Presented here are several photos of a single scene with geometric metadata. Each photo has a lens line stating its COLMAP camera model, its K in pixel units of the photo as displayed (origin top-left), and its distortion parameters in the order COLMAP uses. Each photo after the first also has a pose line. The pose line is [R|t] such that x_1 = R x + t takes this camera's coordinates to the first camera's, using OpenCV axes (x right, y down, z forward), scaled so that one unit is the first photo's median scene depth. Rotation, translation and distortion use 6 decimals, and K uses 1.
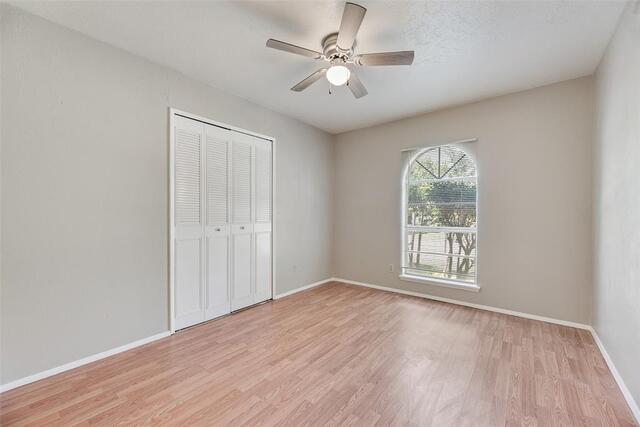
lens RADIAL K [[262.7, 0, 320.1], [0, 262.7, 213.6], [0, 0, 1]] dist [-0.003675, -0.000045]
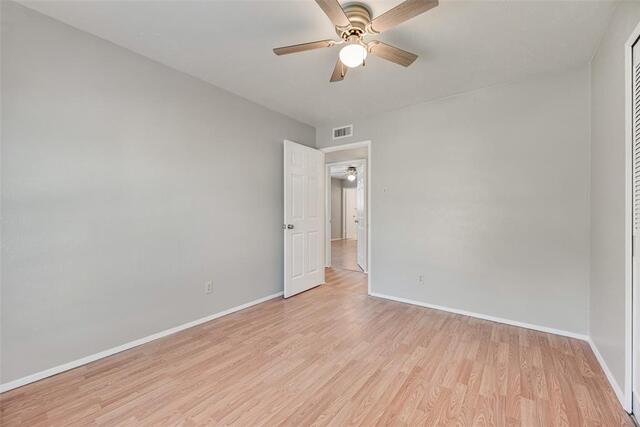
lens RADIAL K [[262.7, 0, 319.7], [0, 262.7, 213.0], [0, 0, 1]] dist [-0.003675, -0.000045]
pose [[-0.999706, -0.004728, -0.023778, 0.206811], [-0.004857, 0.999974, 0.005374, -0.003765], [0.023752, 0.005488, -0.999703, 1.956049]]
